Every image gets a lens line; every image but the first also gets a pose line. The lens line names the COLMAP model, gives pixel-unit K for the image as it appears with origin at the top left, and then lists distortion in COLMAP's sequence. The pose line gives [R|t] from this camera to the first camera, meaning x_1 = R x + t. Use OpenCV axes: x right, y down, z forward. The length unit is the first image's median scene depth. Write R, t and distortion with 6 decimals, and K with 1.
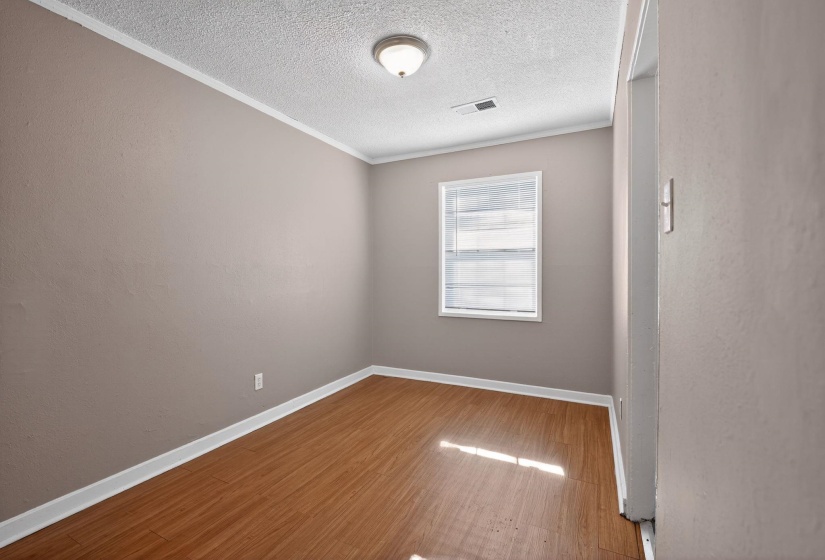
lens RADIAL K [[363.3, 0, 410.0], [0, 363.3, 273.1], [0, 0, 1]] dist [-0.012275, 0.000332]
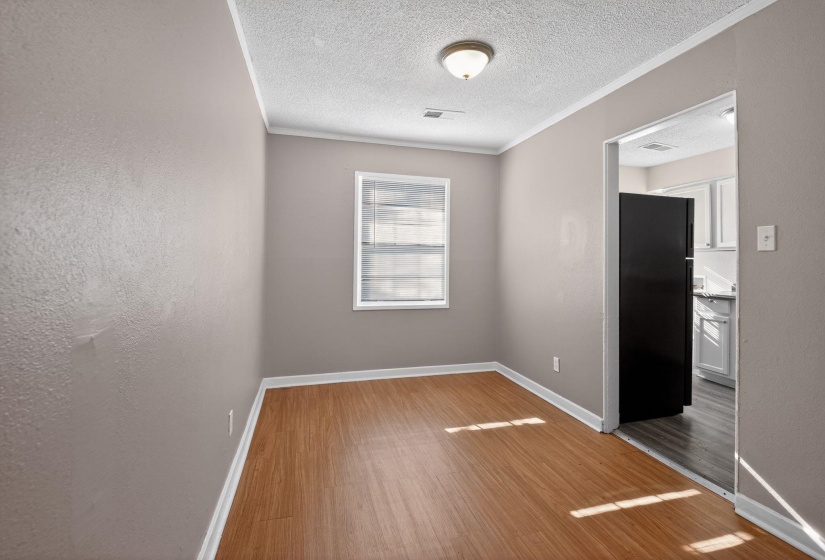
lens RADIAL K [[375.7, 0, 409.8], [0, 375.7, 252.2], [0, 0, 1]] dist [-0.000345, 0.000043]
pose [[0.738236, 0.031868, 0.673789, -0.521058], [-0.009727, 0.999282, -0.036605, 0.000290], [-0.674472, 0.020469, 0.738017, 0.188805]]
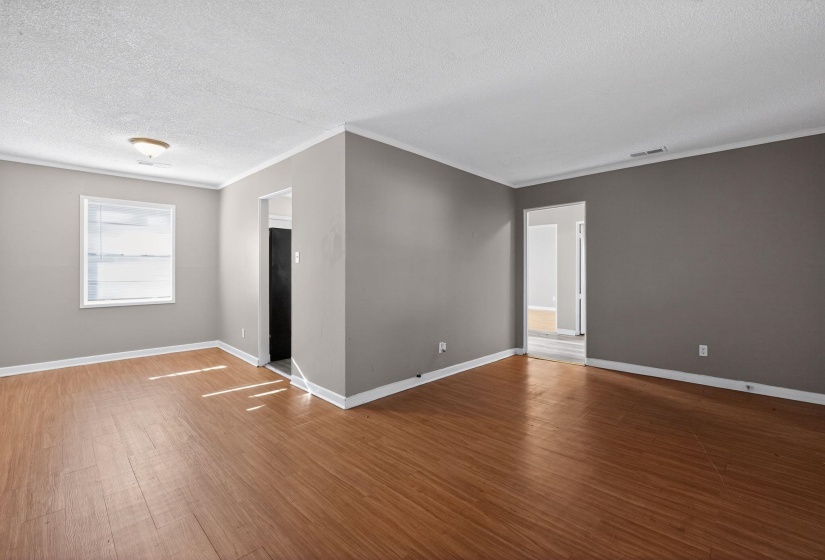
lens RADIAL K [[368.9, 0, 409.3], [0, 368.9, 268.8], [0, 0, 1]] dist [-0.012081, 0.000141]
pose [[0.319819, 0.003293, 0.947473, -0.766087], [0.001447, 0.999991, -0.003964, -0.004293], [-0.947478, 0.002639, 0.319811, -0.427003]]
